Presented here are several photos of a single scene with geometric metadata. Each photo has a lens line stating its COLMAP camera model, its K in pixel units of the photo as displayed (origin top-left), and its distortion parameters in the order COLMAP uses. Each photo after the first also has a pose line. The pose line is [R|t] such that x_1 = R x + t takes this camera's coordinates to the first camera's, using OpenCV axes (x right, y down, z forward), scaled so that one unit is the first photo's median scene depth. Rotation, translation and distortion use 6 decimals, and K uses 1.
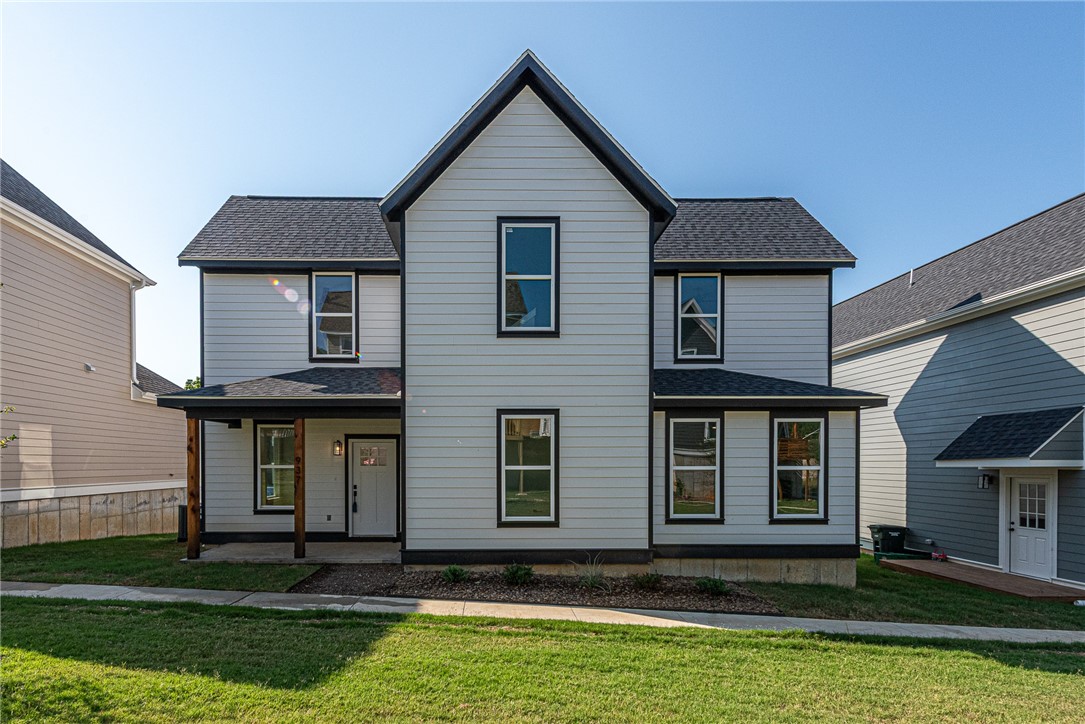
lens RADIAL K [[426.5, 0, 542.8], [0, 426.5, 345.8], [0, 0, 1]] dist [-0.000057, -0.000098]
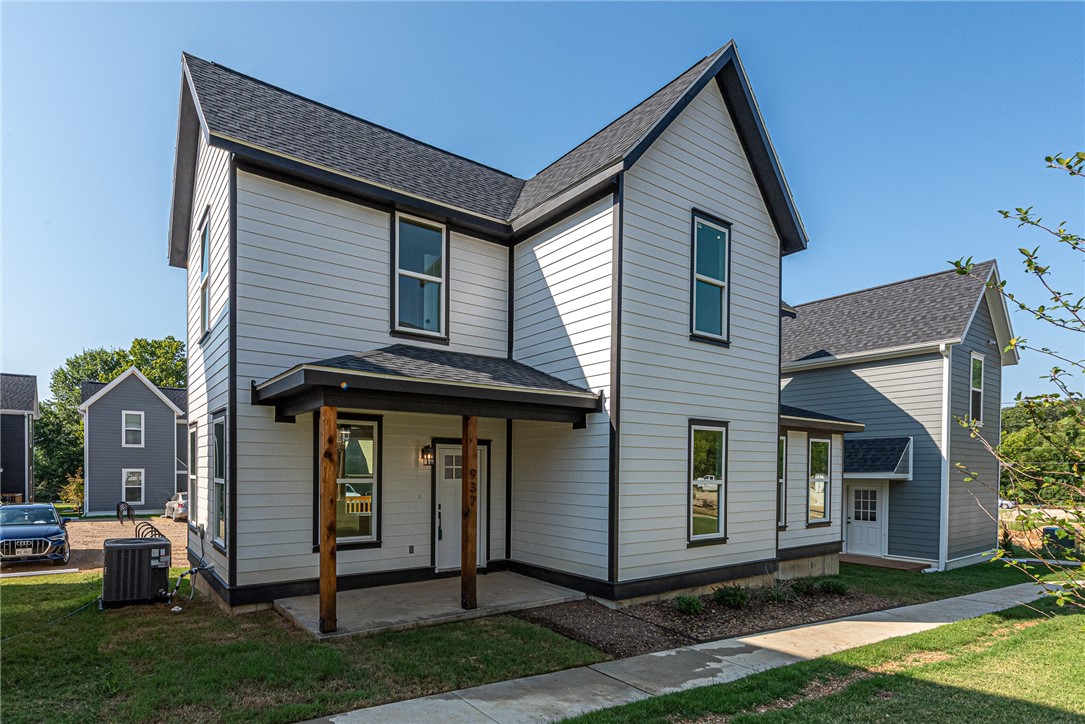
lens RADIAL K [[426.5, 0, 546.6], [0, 426.5, 367.0], [0, 0, 1]] dist [0.009070, -0.000100]
pose [[0.900168, 0.107605, 0.422042, -0.618245], [-0.119882, 0.992785, 0.002571, 0.058356], [-0.418720, -0.052910, 0.906573, 0.241772]]
